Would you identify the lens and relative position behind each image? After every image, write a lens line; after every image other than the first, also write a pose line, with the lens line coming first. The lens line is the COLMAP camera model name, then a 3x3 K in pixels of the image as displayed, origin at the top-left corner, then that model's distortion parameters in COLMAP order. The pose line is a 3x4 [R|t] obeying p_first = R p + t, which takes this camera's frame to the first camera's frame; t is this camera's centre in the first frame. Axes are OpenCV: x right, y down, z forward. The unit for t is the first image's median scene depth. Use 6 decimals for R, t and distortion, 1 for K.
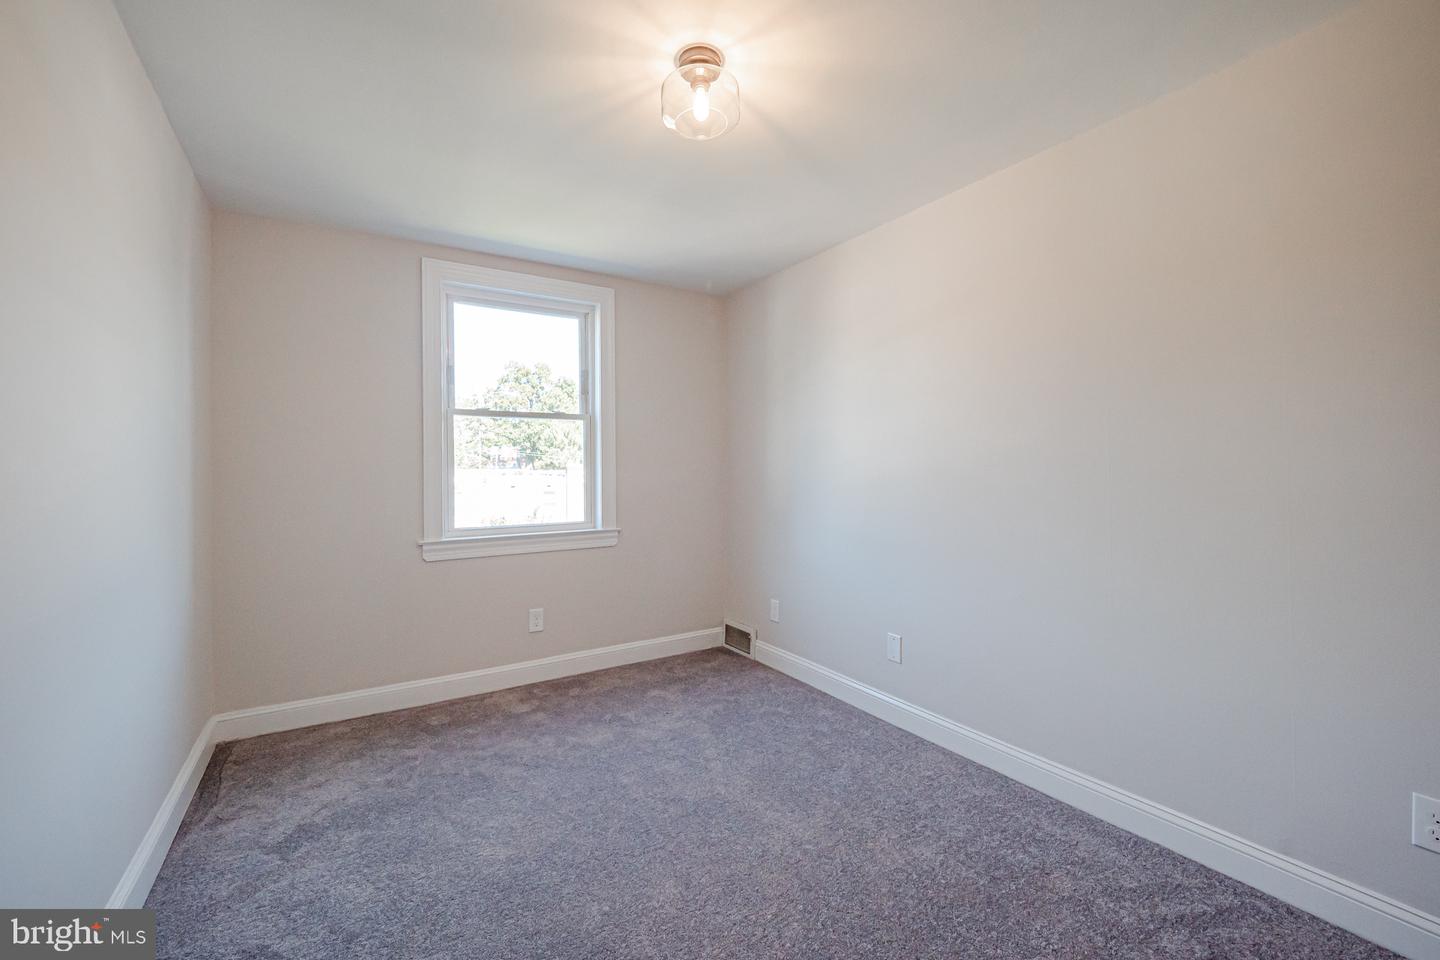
lens RADIAL K [[607.3, 0, 720.0], [0, 607.3, 480.0], [0, 0, 1]] dist [0.026820, -0.021812]
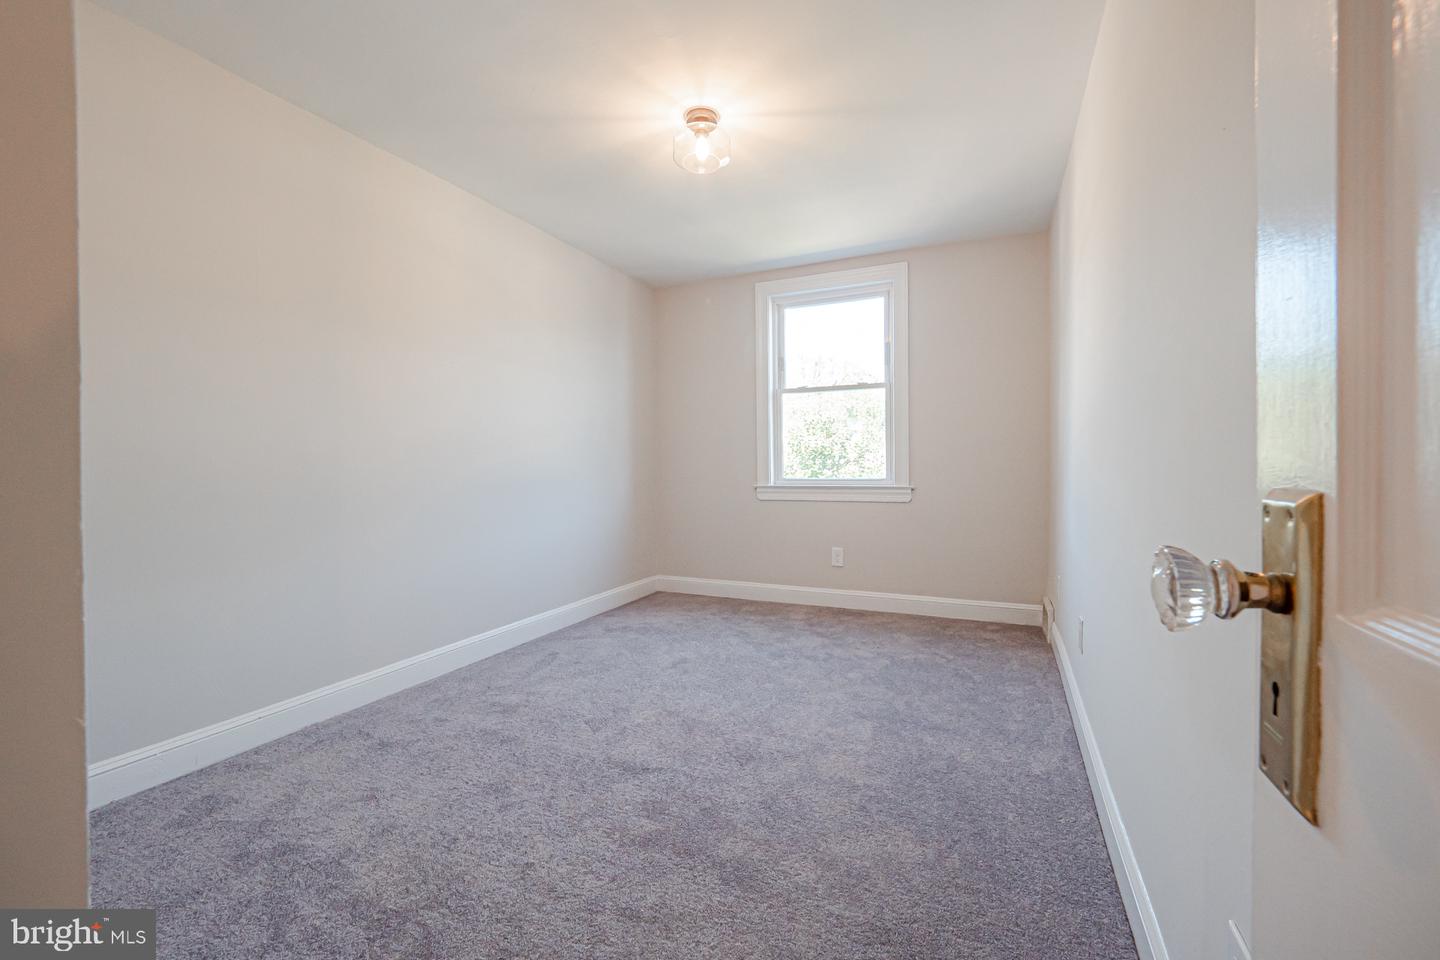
lens RADIAL K [[607.3, 0, 720.0], [0, 607.3, 480.0], [0, 0, 1]] dist [0.026820, -0.021812]
pose [[0.554764, 0.026302, -0.831592, 0.619034], [-0.010475, 0.999642, 0.024629, 0.053103], [0.831942, -0.004952, 0.554841, 0.145233]]
